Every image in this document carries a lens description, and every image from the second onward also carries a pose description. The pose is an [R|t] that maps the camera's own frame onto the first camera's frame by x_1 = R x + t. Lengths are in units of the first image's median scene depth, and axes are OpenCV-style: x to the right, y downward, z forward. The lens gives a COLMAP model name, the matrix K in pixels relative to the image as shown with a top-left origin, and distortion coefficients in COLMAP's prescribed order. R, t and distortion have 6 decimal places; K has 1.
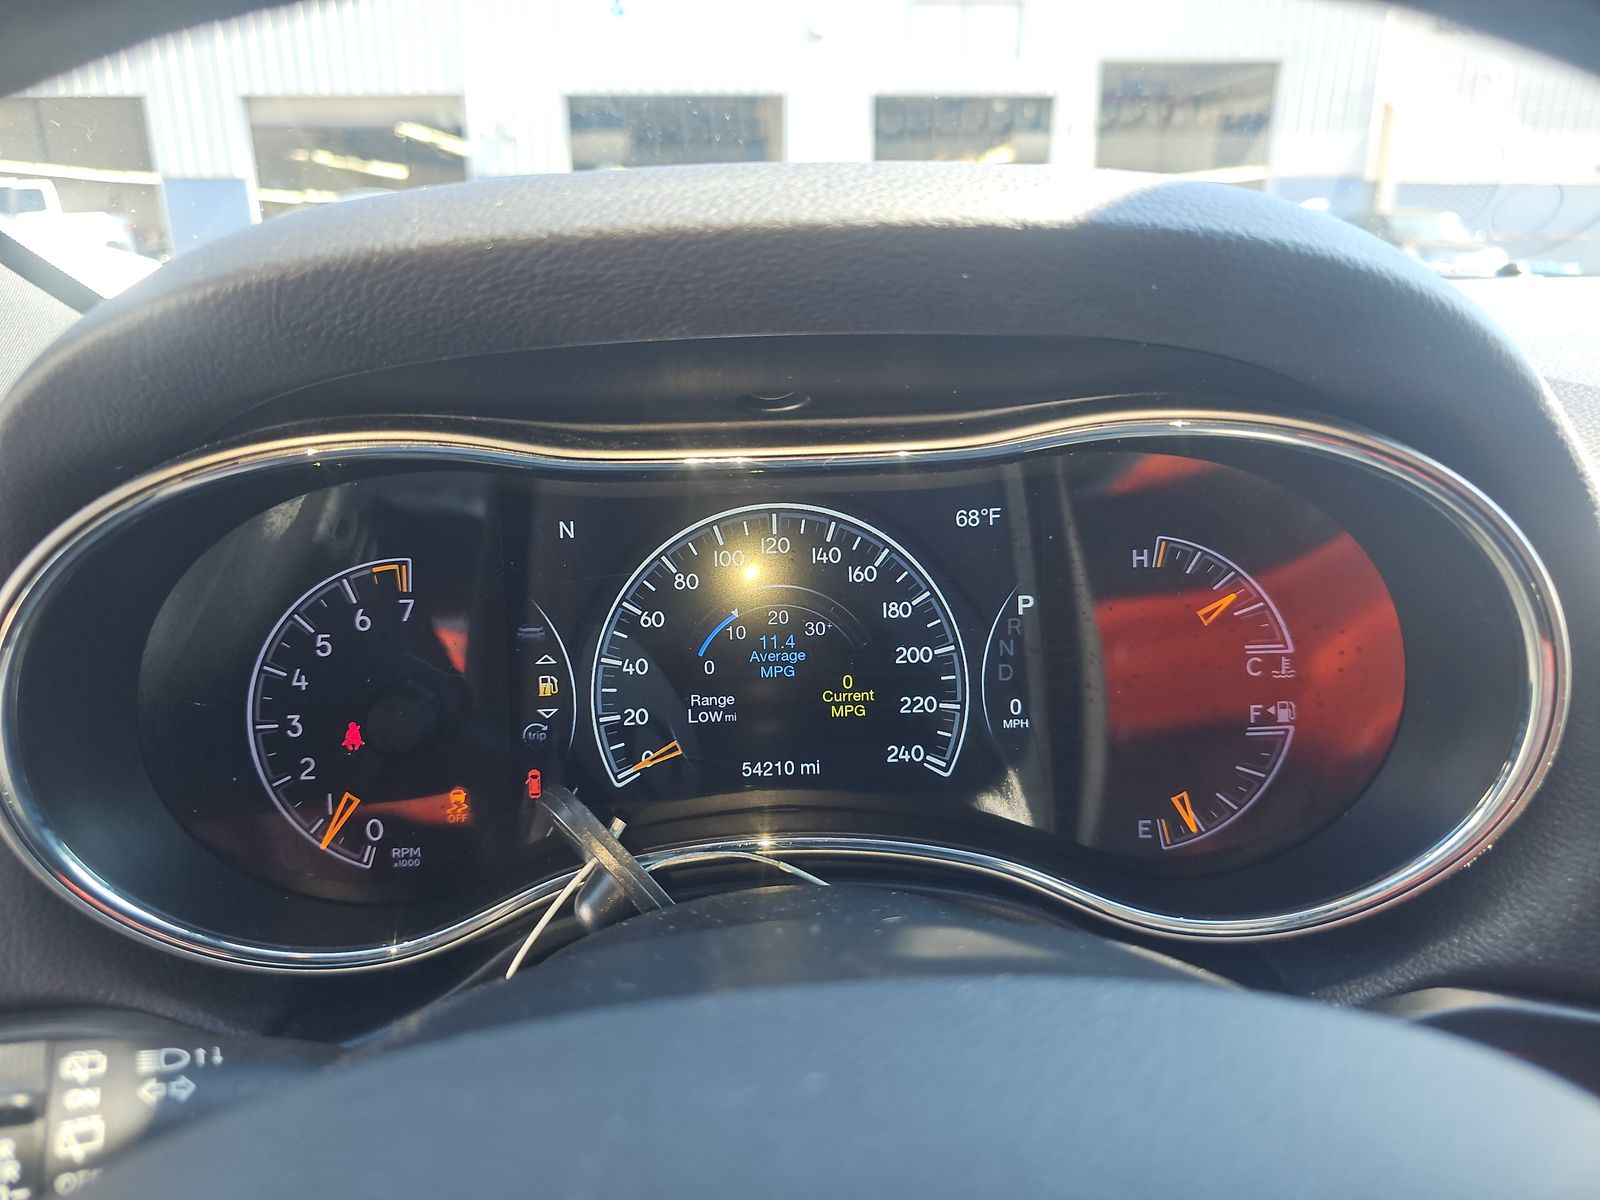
lens RADIAL K [[1032.9, 0, 800.0], [0, 1032.9, 600.0], [0, 0, 1]] dist [0.000059, -0.001551]
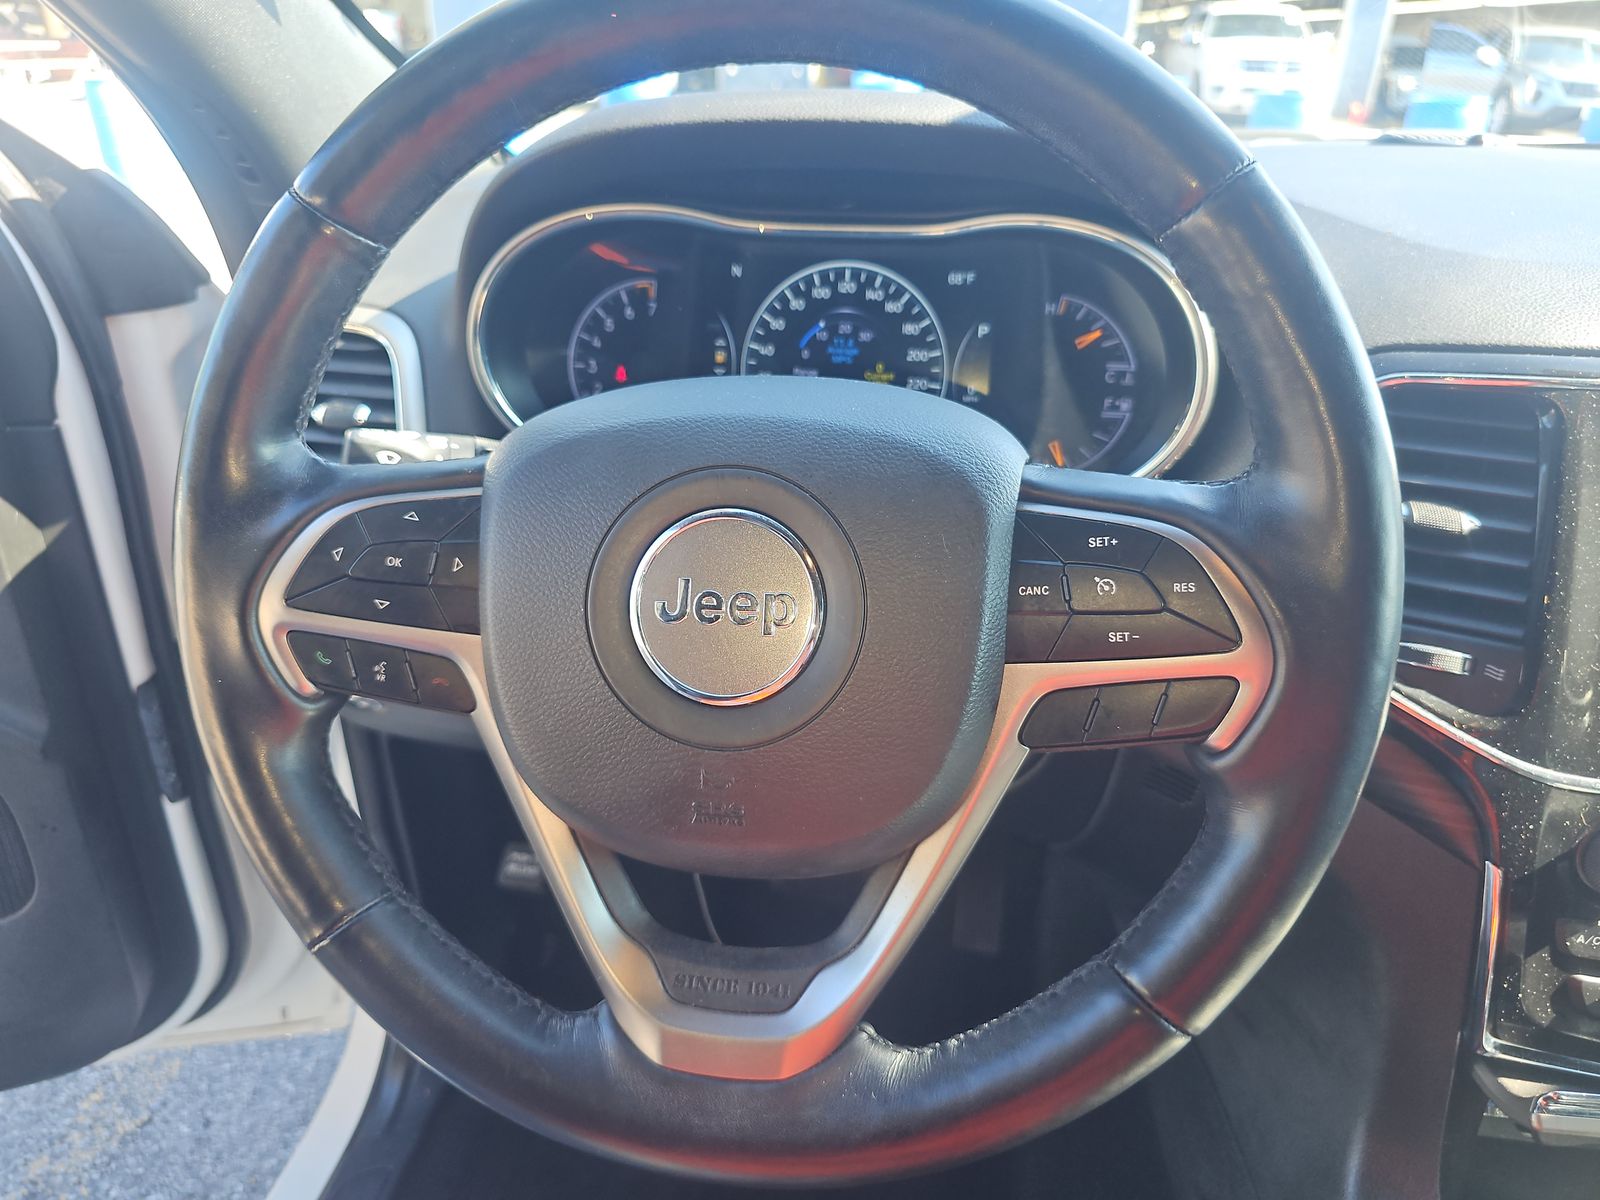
lens RADIAL K [[1071.5, 0, 800.0], [0, 1071.5, 600.0], [0, 0, 1]] dist [-0.007038, -0.003029]
pose [[0.975705, 0.118288, -0.184411, 0.305446], [-0.090299, 0.984026, 0.153422, 0.205510], [0.199613, -0.133043, 0.970801, -0.908434]]
